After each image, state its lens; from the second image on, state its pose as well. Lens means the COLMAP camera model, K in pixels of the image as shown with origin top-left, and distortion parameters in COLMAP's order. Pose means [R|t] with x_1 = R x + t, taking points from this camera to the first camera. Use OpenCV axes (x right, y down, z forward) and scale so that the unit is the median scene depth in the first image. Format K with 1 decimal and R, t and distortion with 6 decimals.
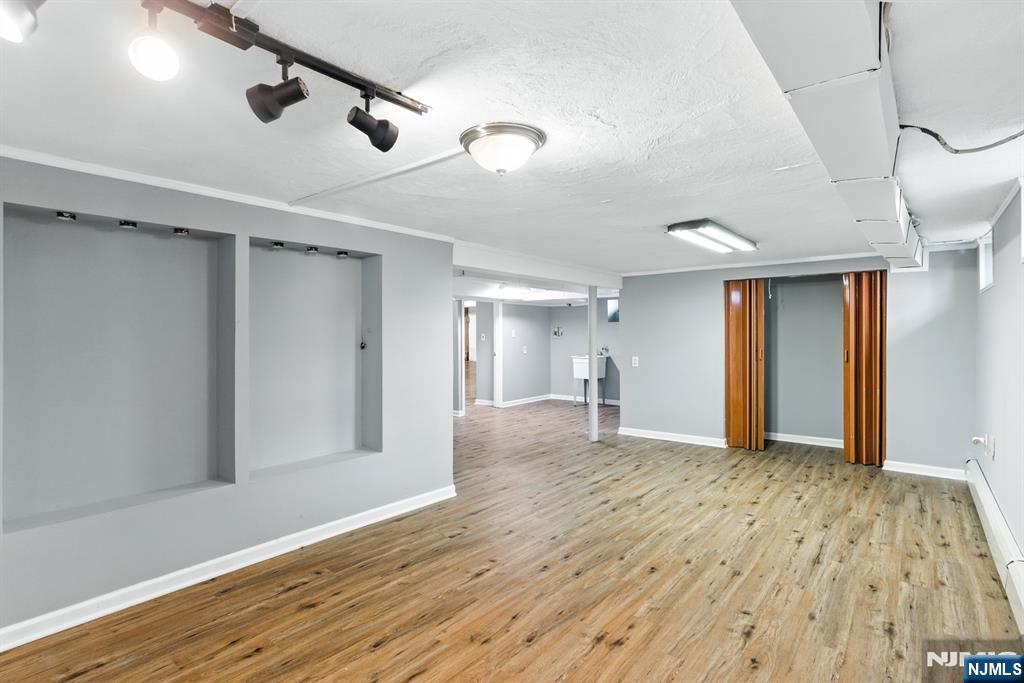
lens RADIAL K [[499.3, 0, 493.6], [0, 499.3, 337.2], [0, 0, 1]] dist [0.002332, -0.000121]
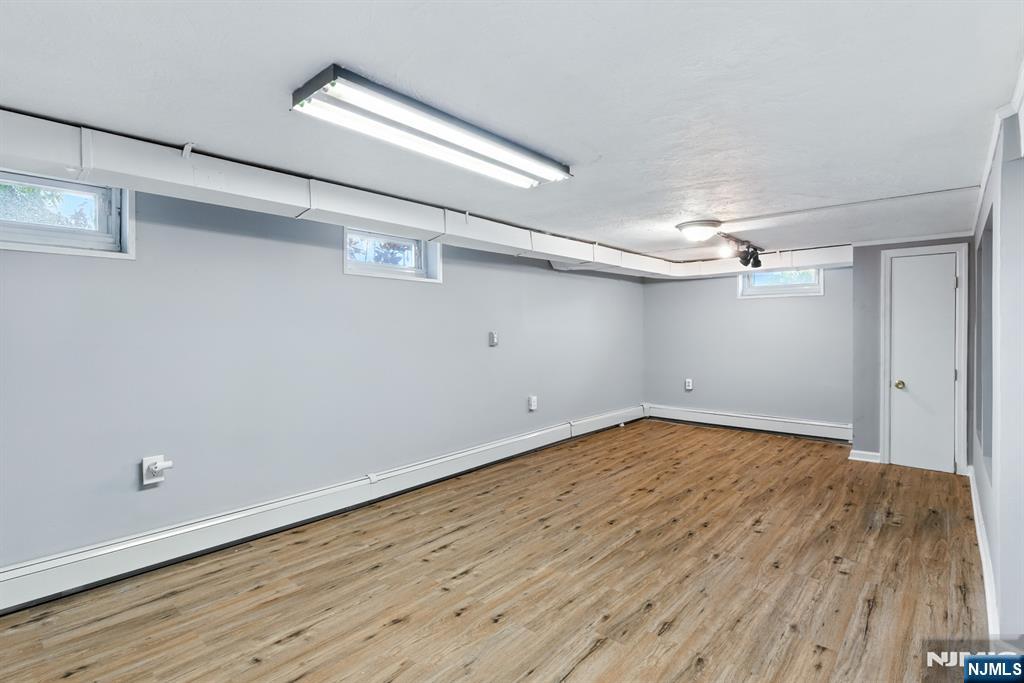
lens RADIAL K [[499.3, 0, 506.1], [0, 499.3, 331.5], [0, 0, 1]] dist [0.002332, -0.000121]
pose [[-0.999890, 0.004285, 0.014189, 0.533829], [0.004434, 0.999935, 0.010512, 0.002764], [-0.014144, 0.010574, -0.999844, 2.117133]]
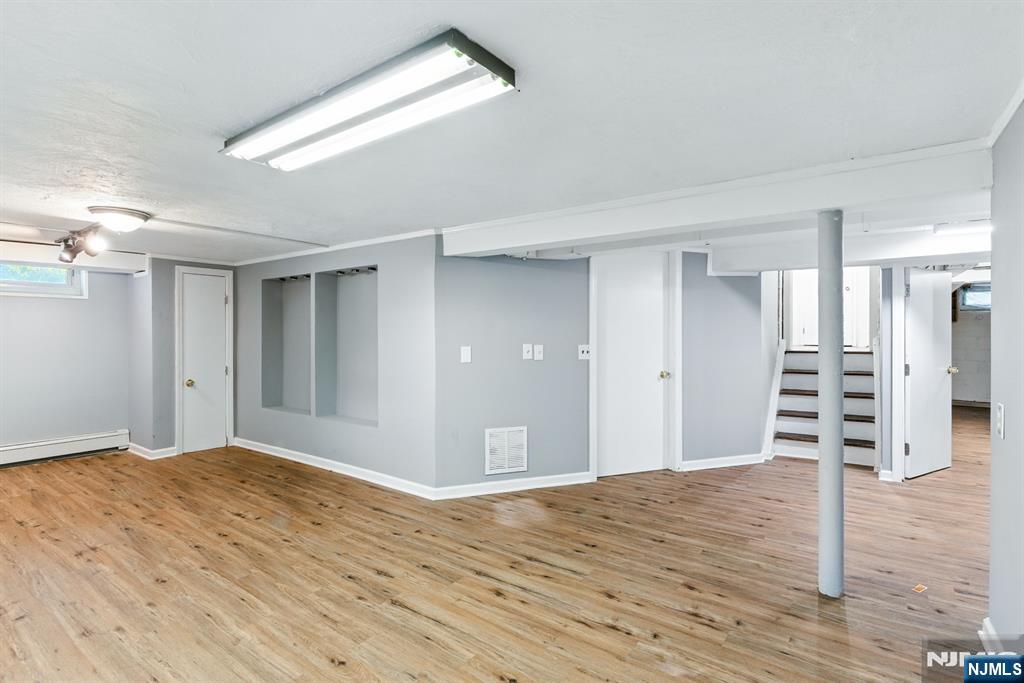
lens RADIAL K [[499.3, 0, 506.4], [0, 499.3, 336.8], [0, 0, 1]] dist [0.002332, -0.000121]
pose [[0.075631, 0.009141, -0.997094, 1.260936], [-0.008004, 0.999931, 0.008560, -0.003675], [0.997104, 0.007334, 0.075699, 1.528643]]
